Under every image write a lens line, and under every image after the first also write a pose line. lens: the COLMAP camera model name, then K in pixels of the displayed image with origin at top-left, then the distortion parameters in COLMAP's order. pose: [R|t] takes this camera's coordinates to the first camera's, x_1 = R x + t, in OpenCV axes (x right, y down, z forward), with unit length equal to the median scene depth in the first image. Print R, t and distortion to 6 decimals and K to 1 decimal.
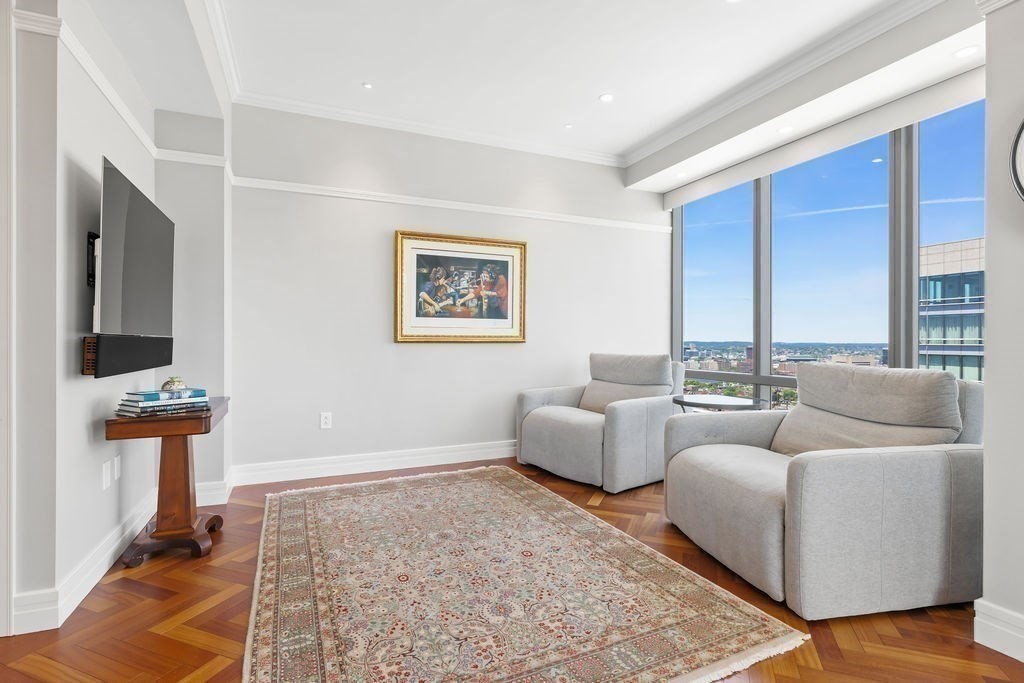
lens RADIAL K [[489.7, 0, 512.0], [0, 489.7, 341.5], [0, 0, 1]] dist [-0.002297, -0.000314]
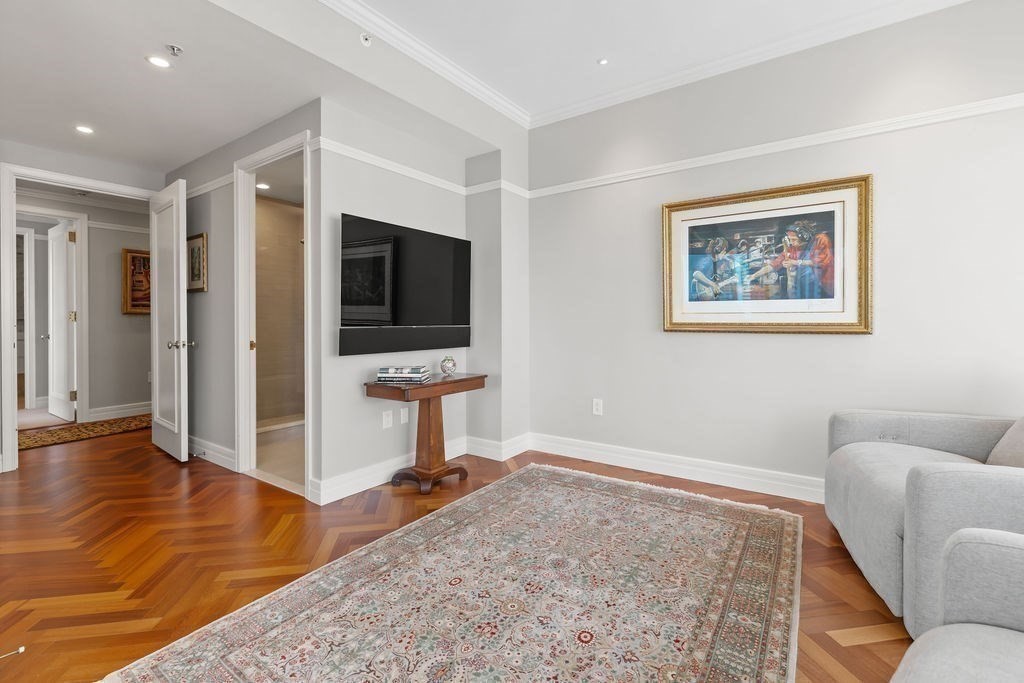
lens RADIAL K [[458.8, 0, 512.9], [0, 458.8, 321.7], [0, 0, 1]] dist [-0.000608, -0.000069]
pose [[0.517453, 0.000218, -0.855711, 0.323662], [0.001265, 0.999999, 0.001020, -0.016417], [0.855710, -0.001610, 0.517453, 0.332351]]
